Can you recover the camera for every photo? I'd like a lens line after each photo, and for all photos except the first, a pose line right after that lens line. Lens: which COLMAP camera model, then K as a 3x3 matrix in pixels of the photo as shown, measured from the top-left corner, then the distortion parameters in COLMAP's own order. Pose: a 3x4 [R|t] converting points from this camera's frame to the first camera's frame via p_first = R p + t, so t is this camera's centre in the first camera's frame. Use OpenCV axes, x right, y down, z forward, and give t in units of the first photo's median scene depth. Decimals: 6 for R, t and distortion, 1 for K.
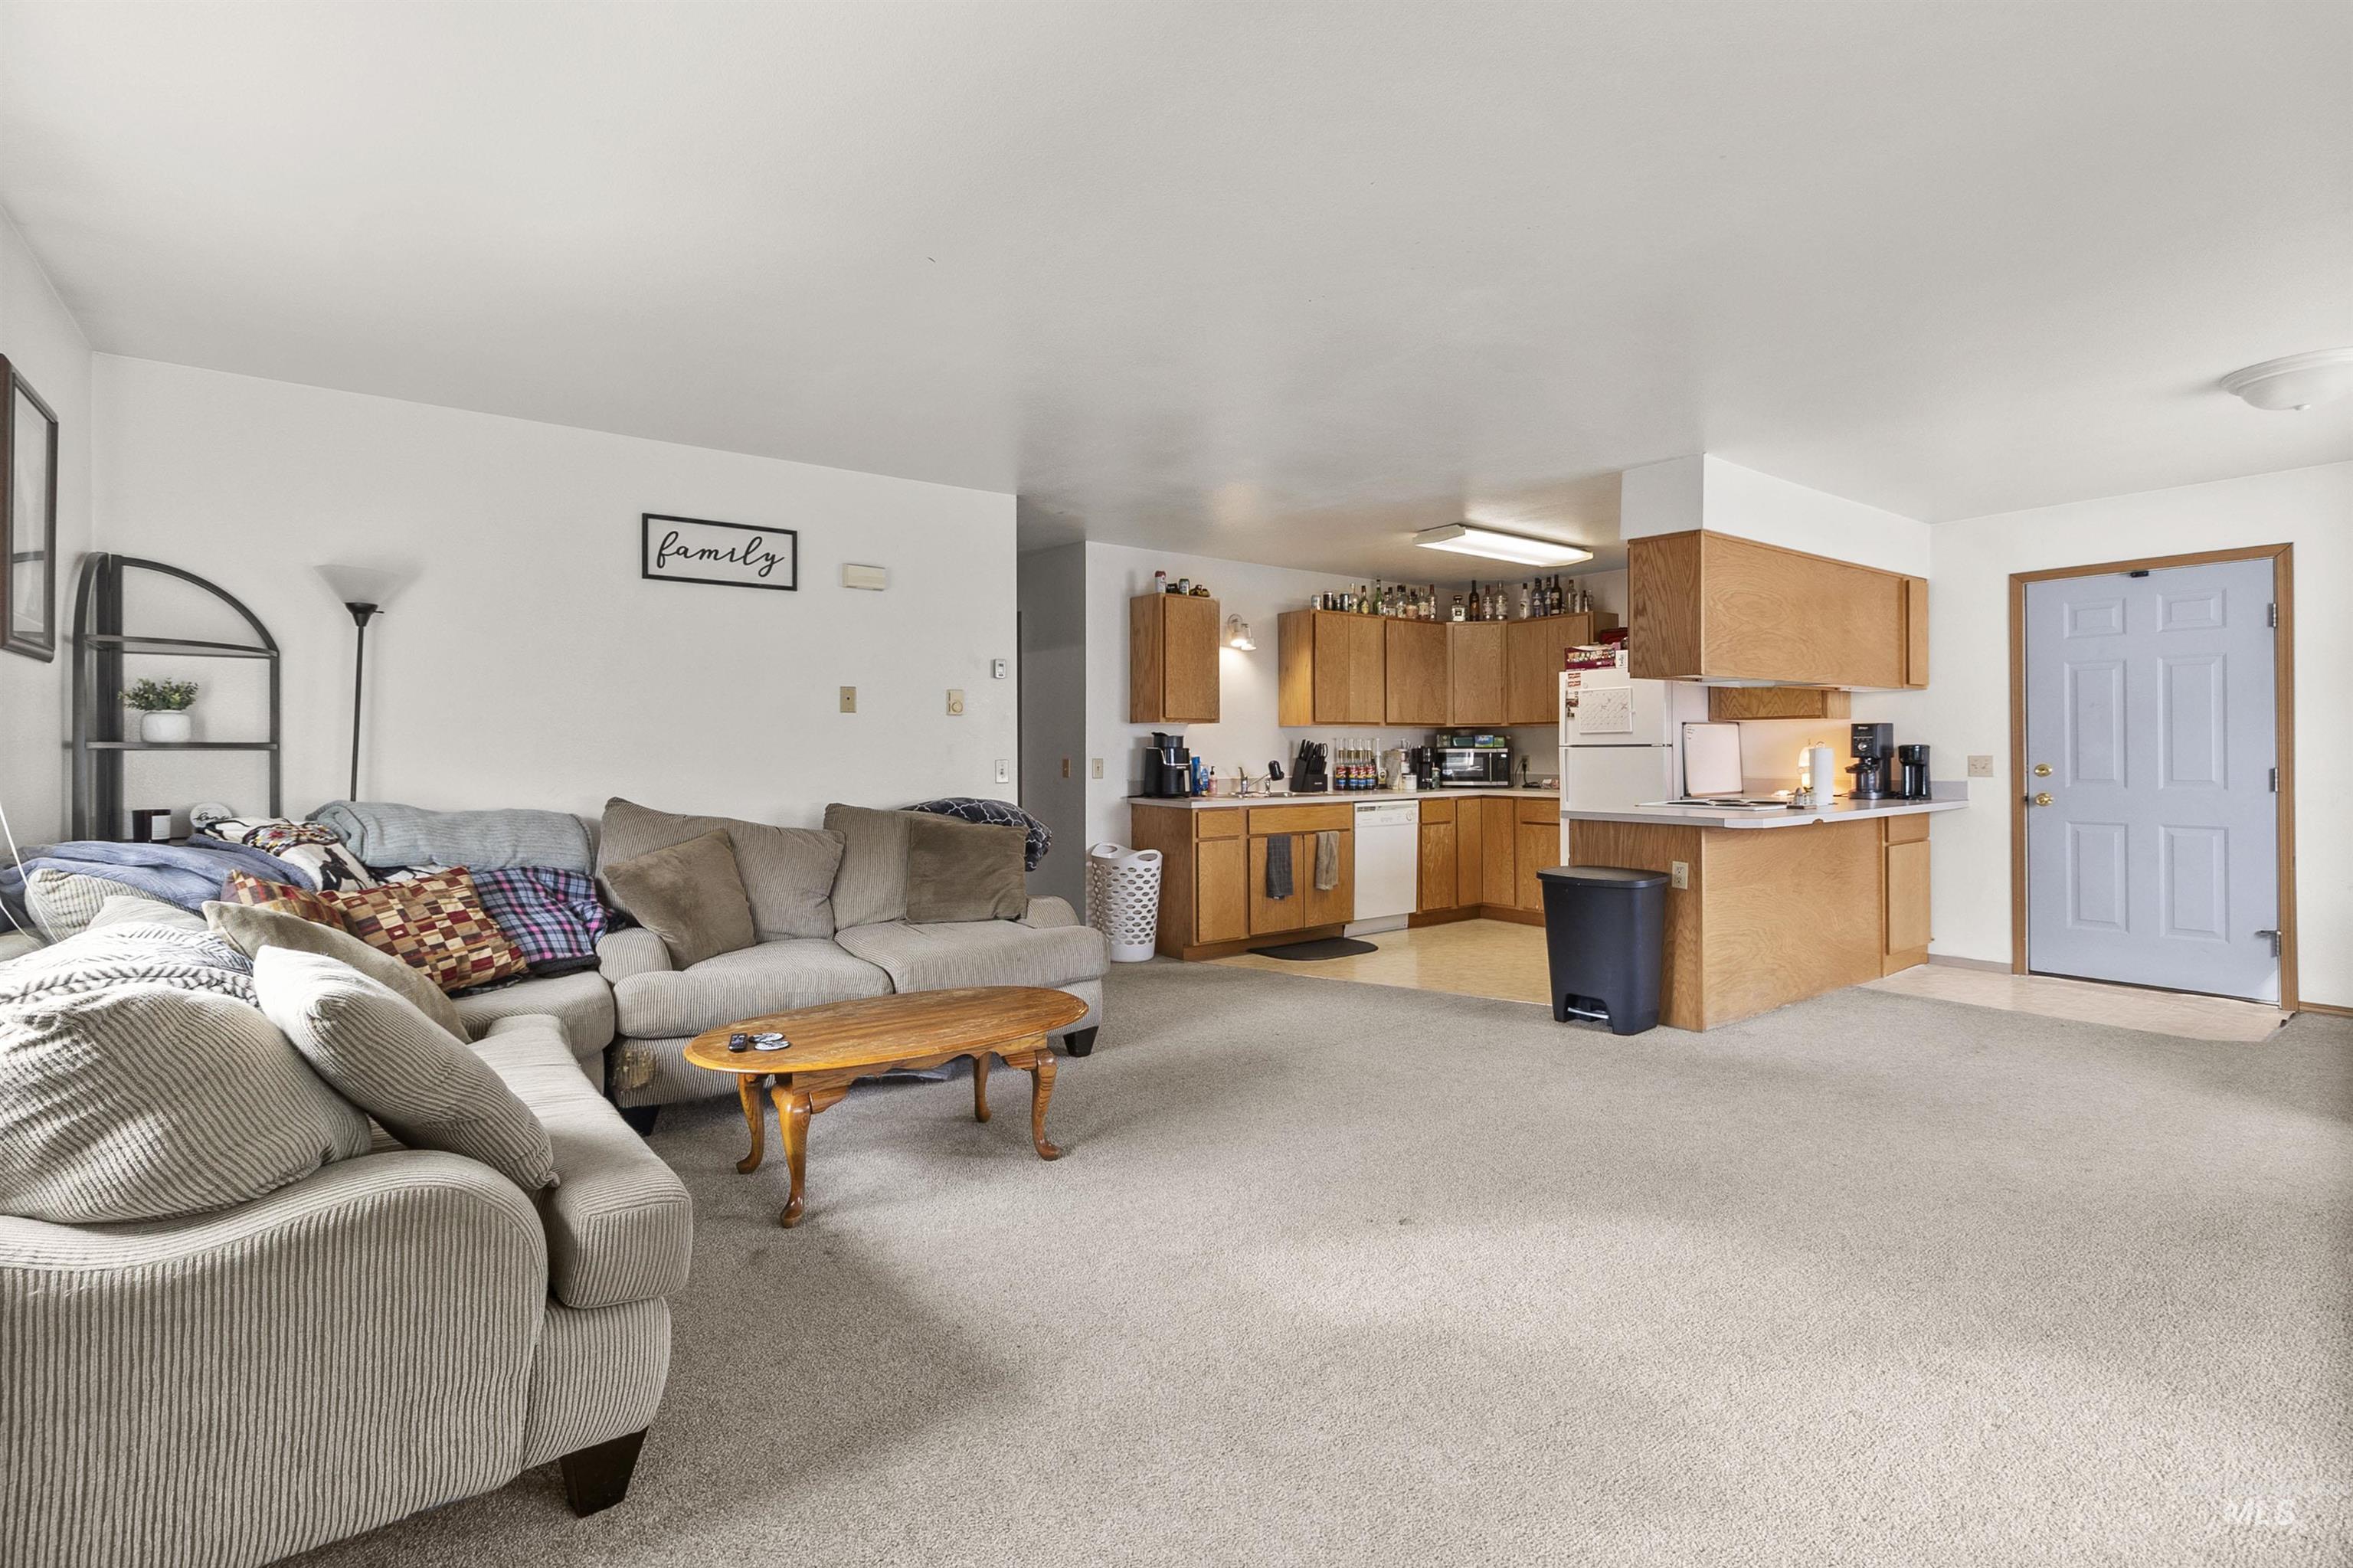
lens RADIAL K [[1072.6, 0, 1166.7], [0, 1072.6, 746.3], [0, 0, 1]] dist [0.002400, 0.000287]
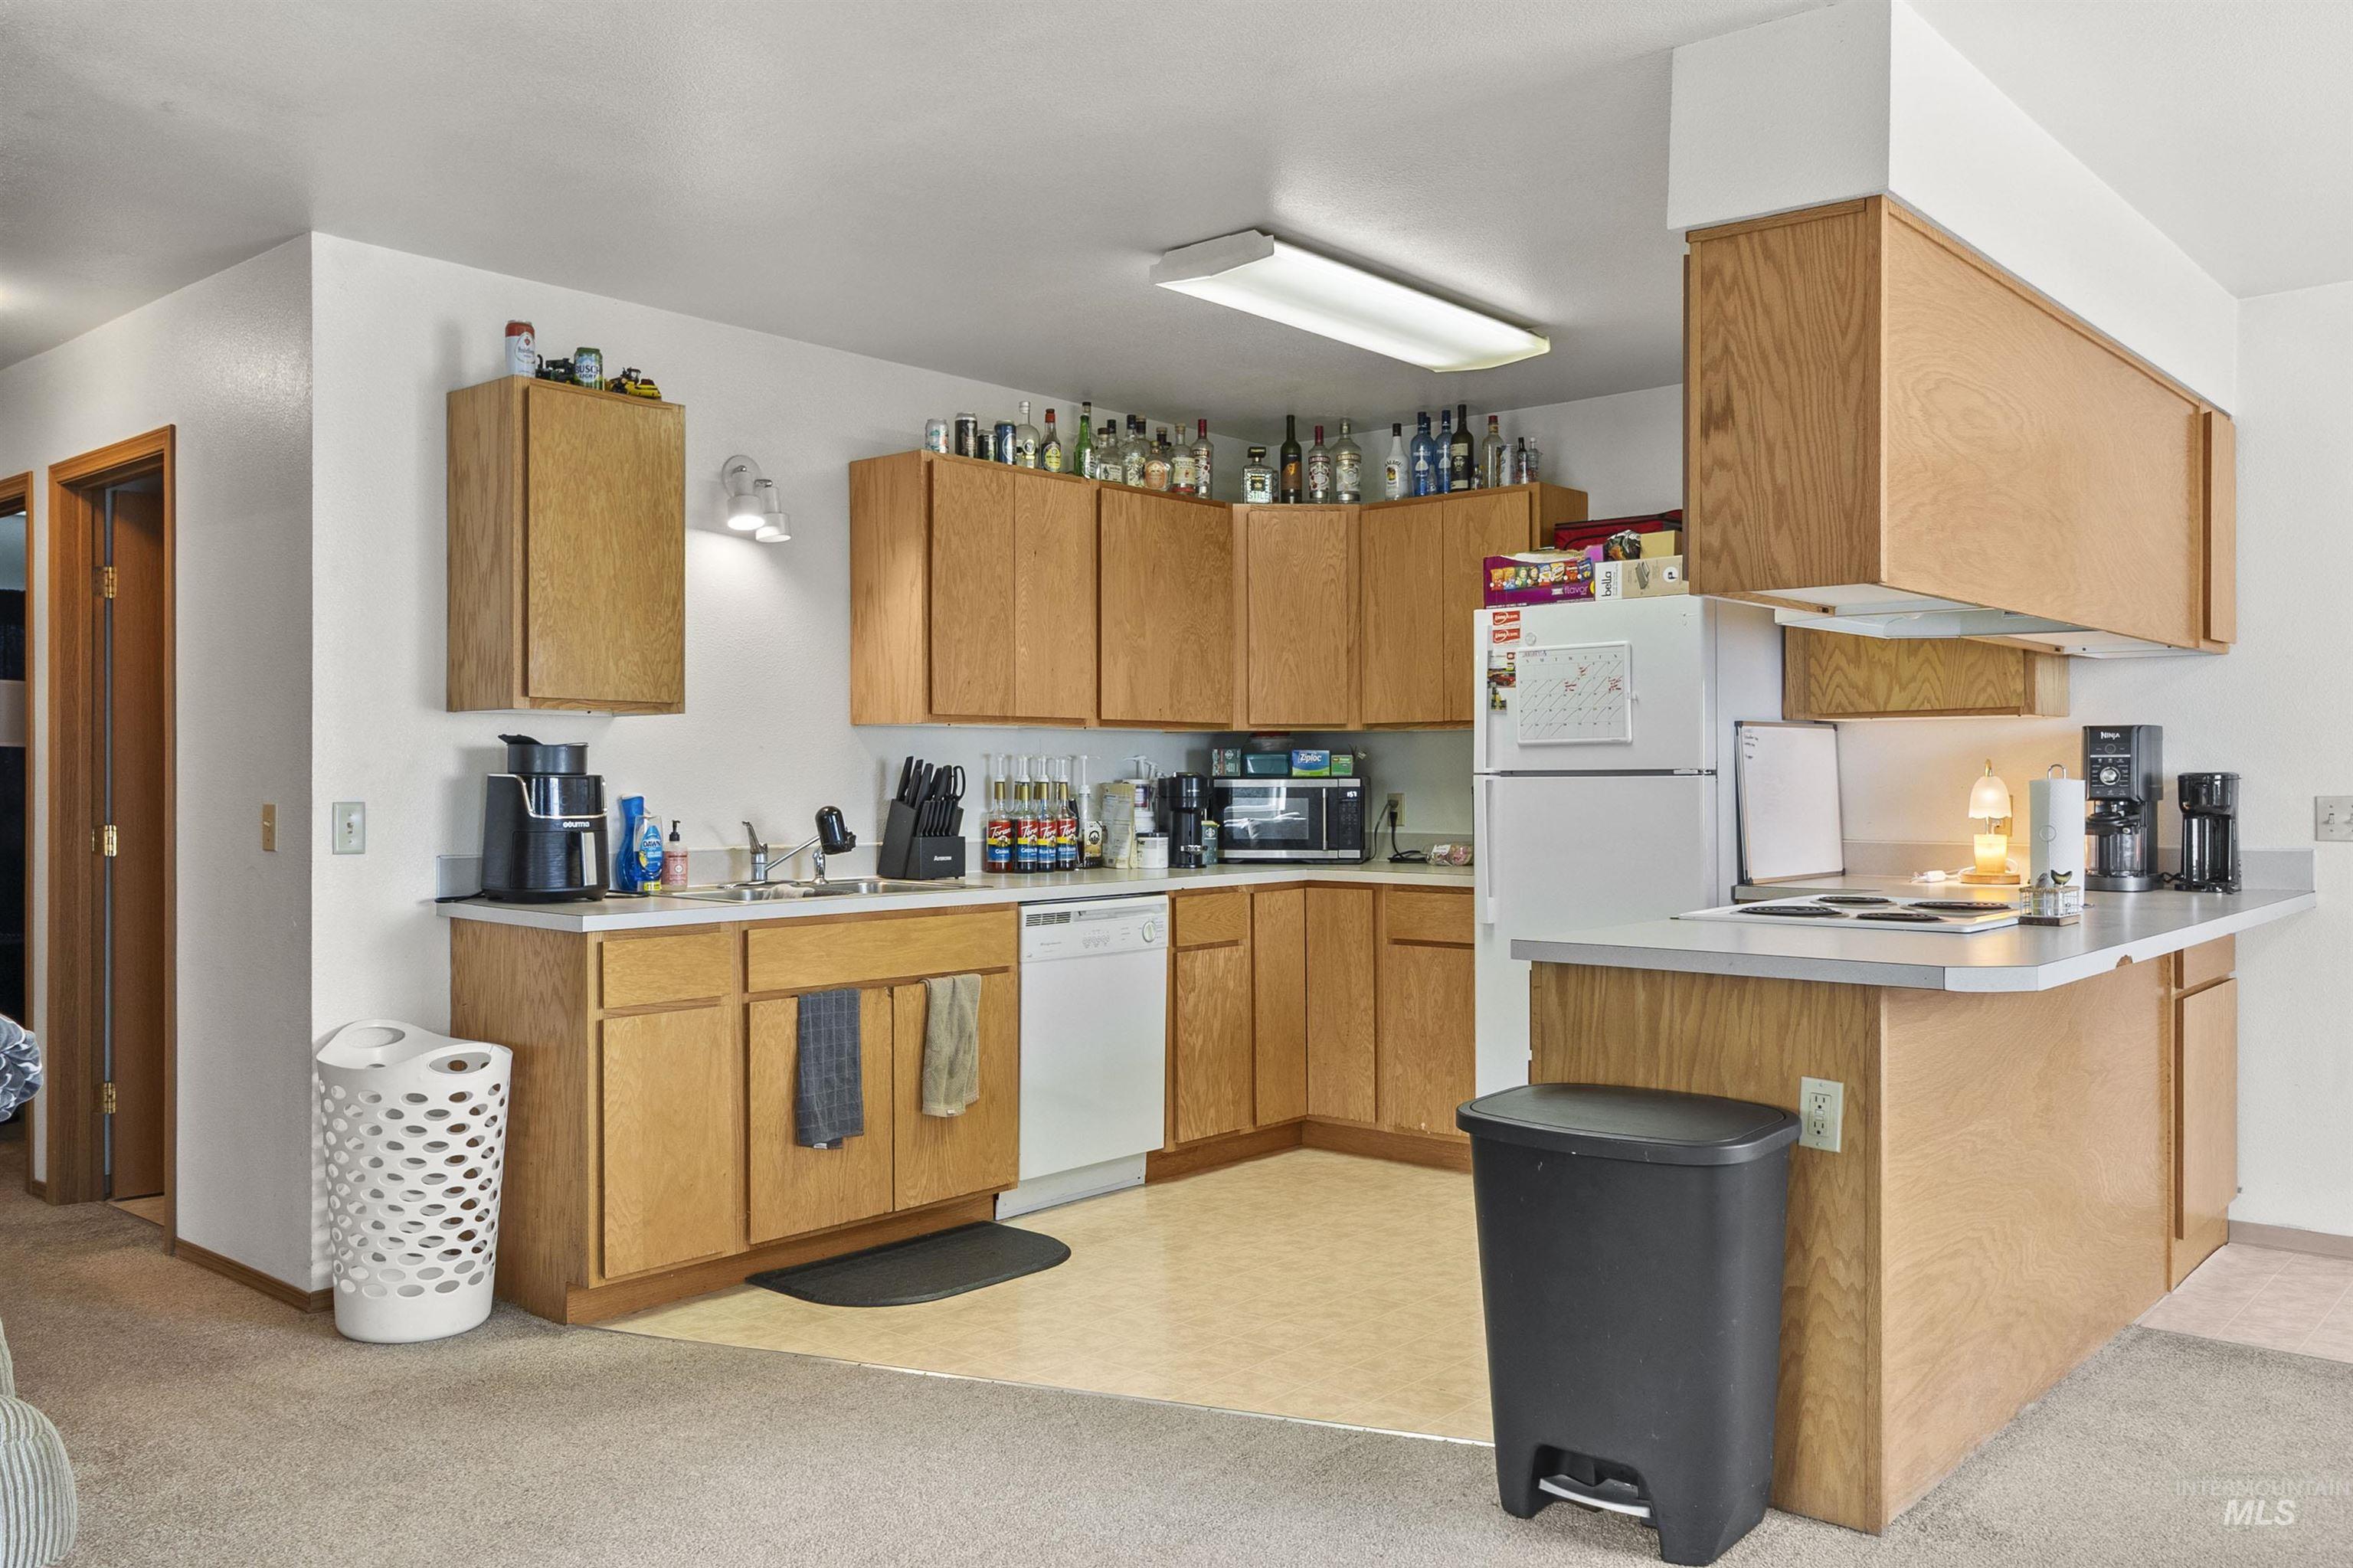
lens RADIAL K [[1232.8, 0, 1176.5], [0, 1232.8, 784.0], [0, 0, 1]] dist [-0.000343, 0.000081]
pose [[0.980742, 0.001922, 0.195298, 0.140354], [-0.002825, 0.999987, 0.004344, 0.002239], [-0.195287, -0.004812, 0.980734, 0.508485]]
